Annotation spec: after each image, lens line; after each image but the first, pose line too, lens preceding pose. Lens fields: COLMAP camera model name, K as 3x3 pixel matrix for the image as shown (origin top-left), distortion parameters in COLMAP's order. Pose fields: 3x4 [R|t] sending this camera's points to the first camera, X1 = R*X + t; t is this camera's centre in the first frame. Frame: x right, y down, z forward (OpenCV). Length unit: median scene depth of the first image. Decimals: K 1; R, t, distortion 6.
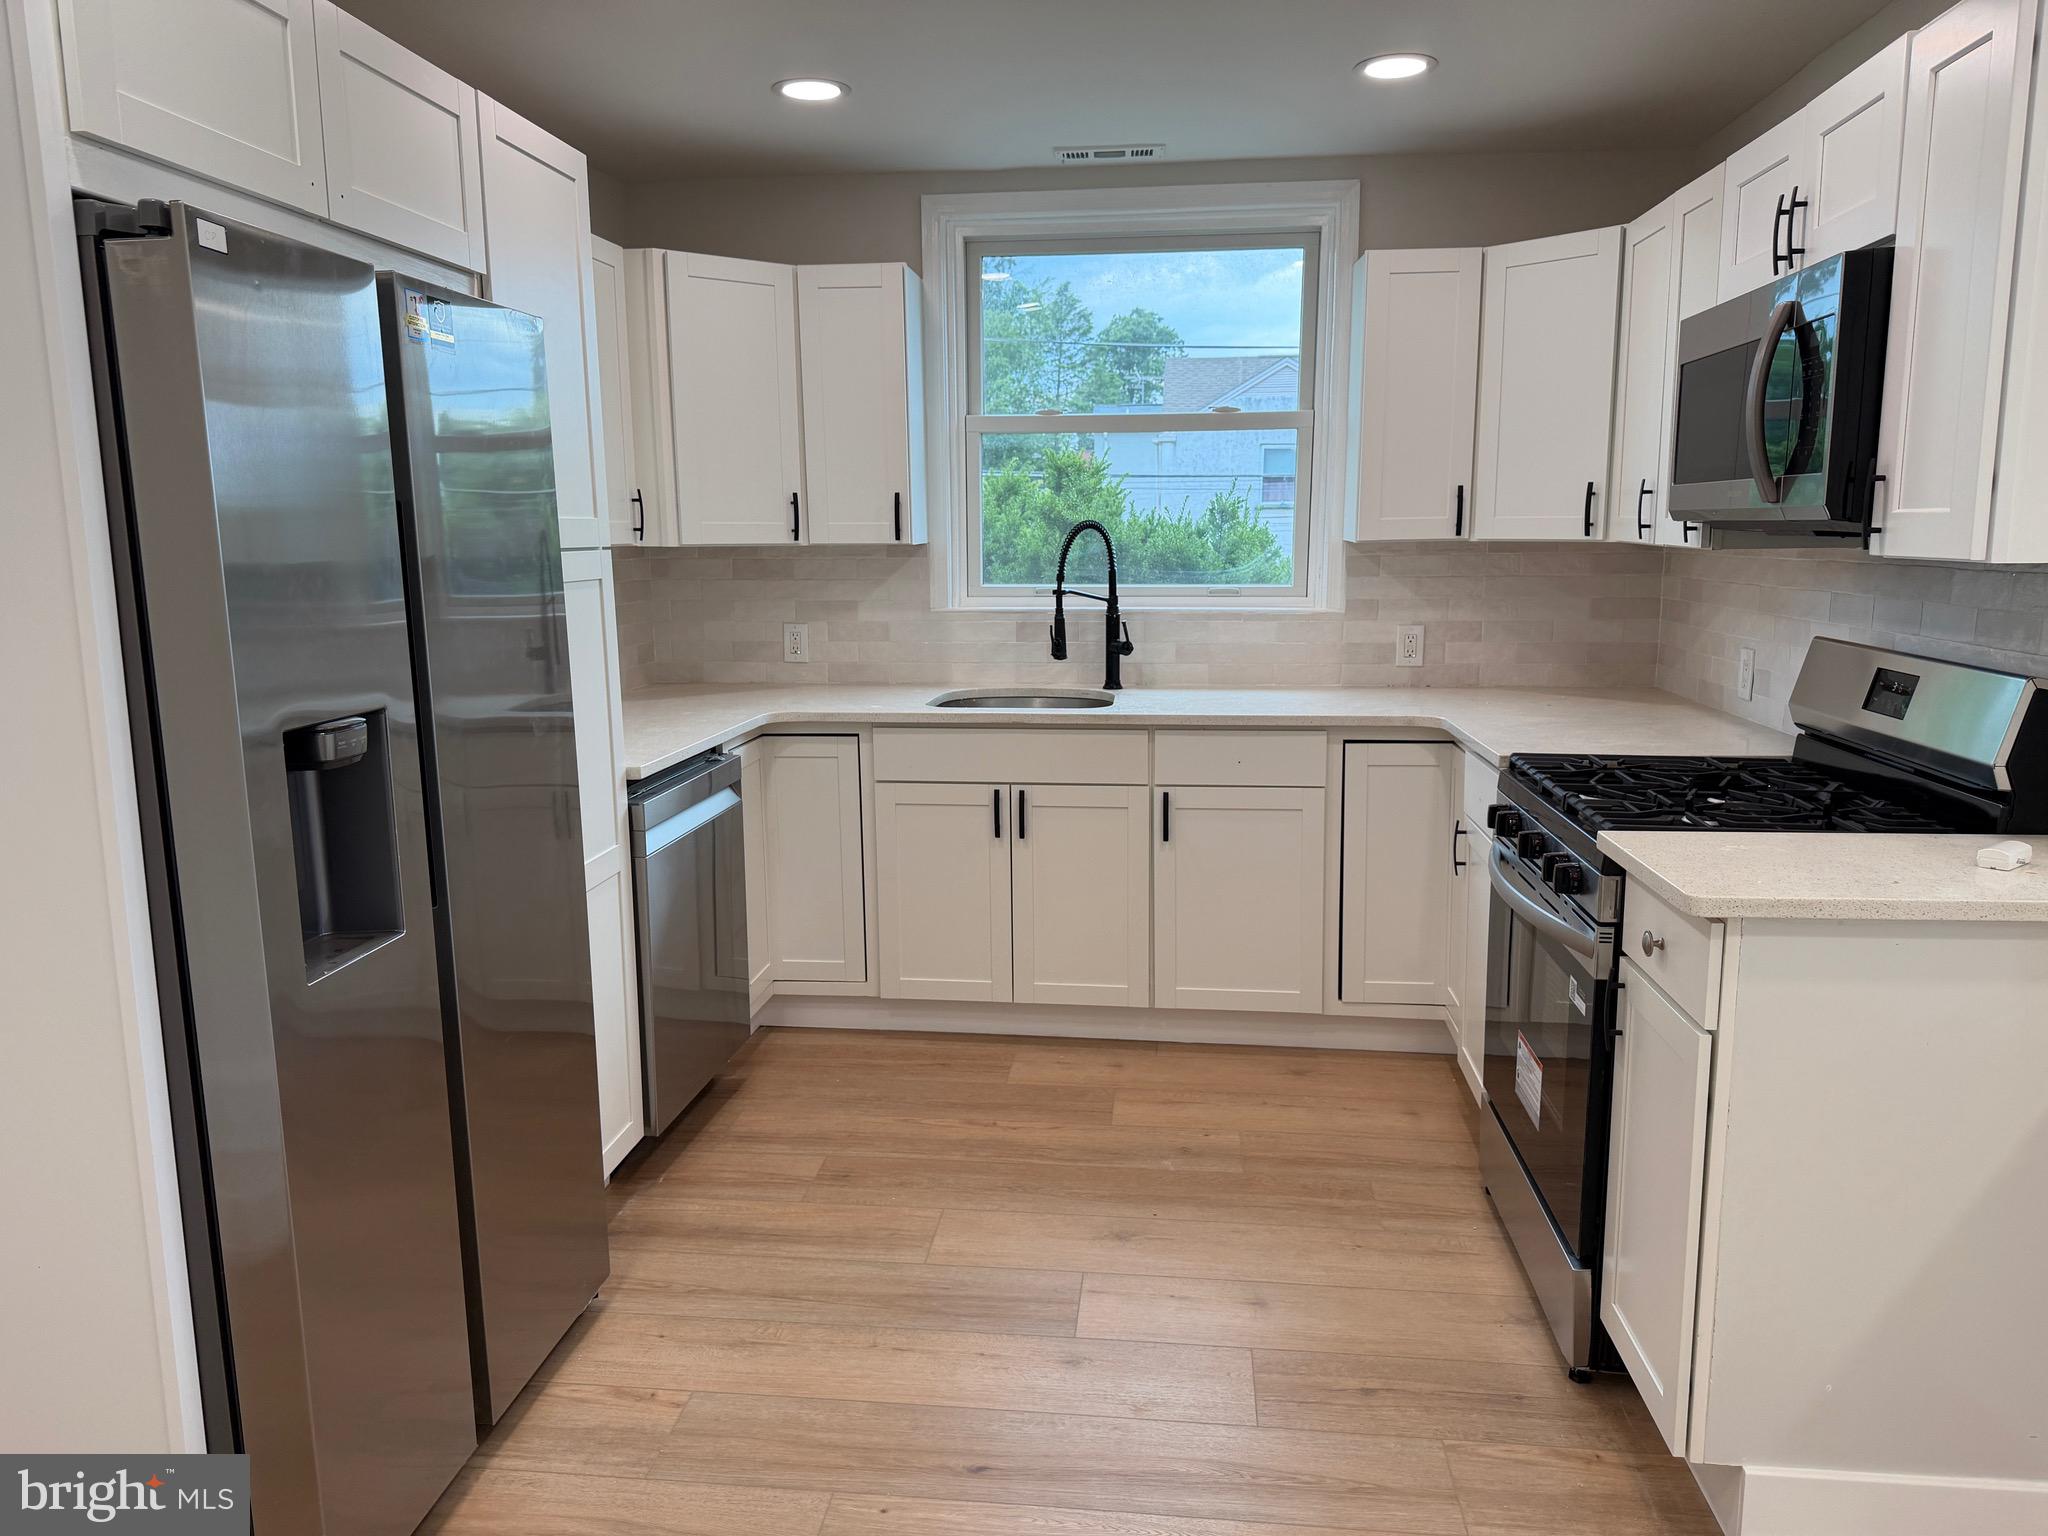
lens RADIAL K [[1452.8, 0, 1024.0], [0, 1452.8, 768.0], [0, 0, 1]] dist [0.107288, -0.139142]
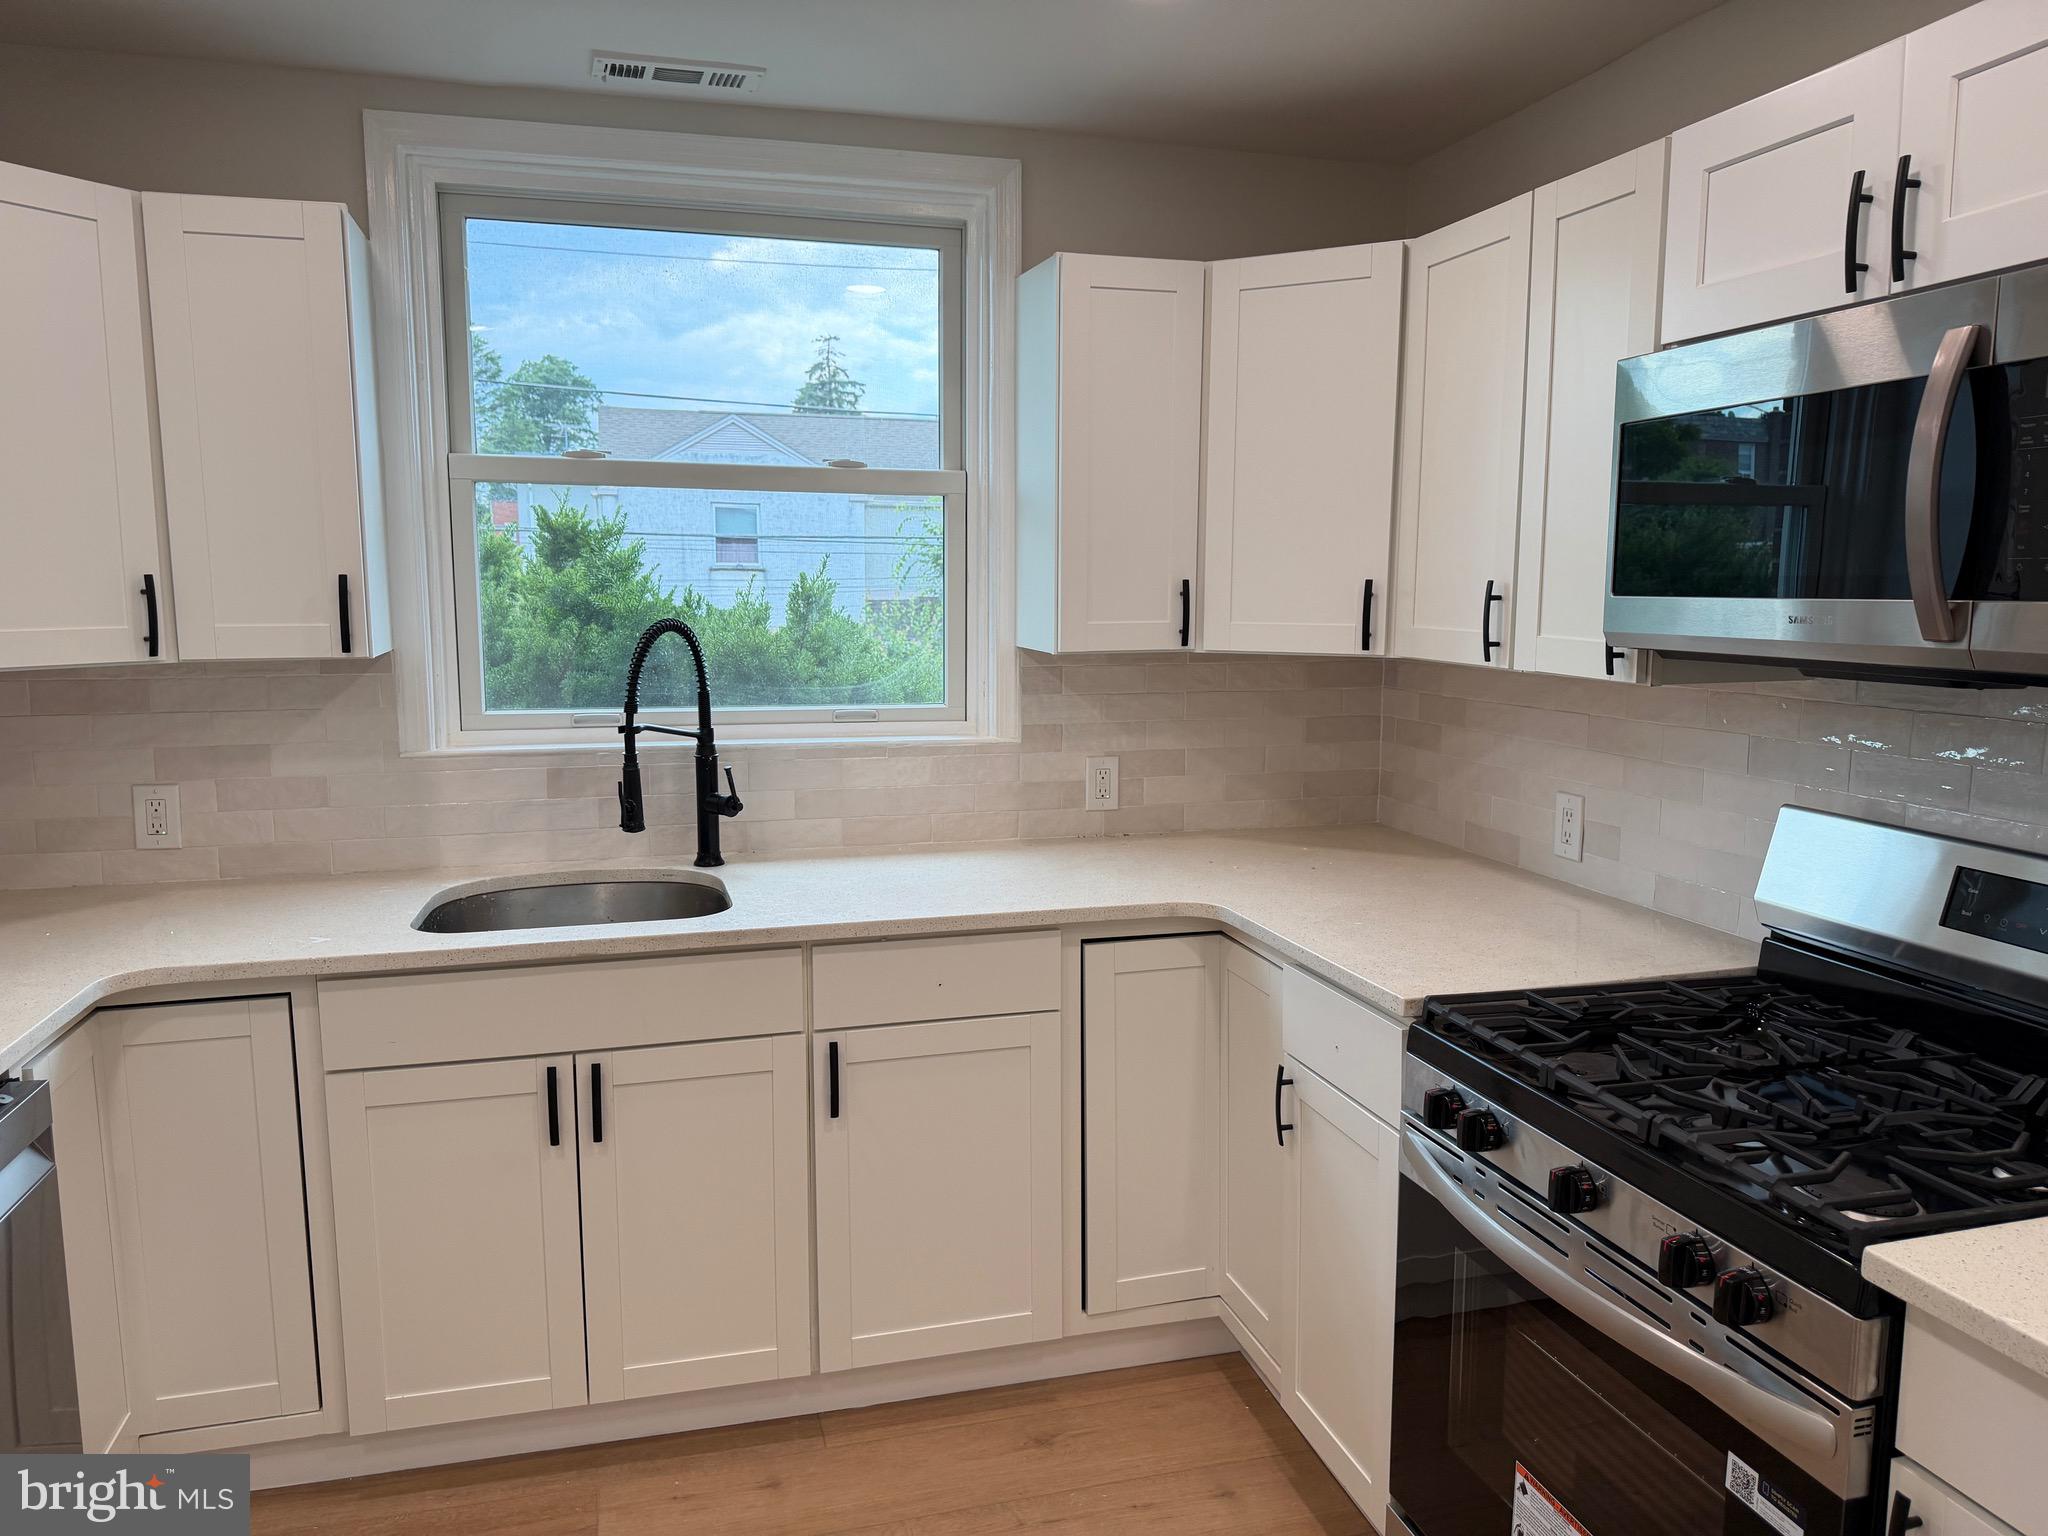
lens RADIAL K [[1452.8, 0, 1024.0], [0, 1452.8, 768.0], [0, 0, 1]] dist [0.107288, -0.139142]
pose [[0.928327, -0.041542, 0.369437, -0.054065], [0.055553, 0.998081, -0.027362, -0.075839], [-0.367591, 0.045924, 0.928853, 0.326412]]
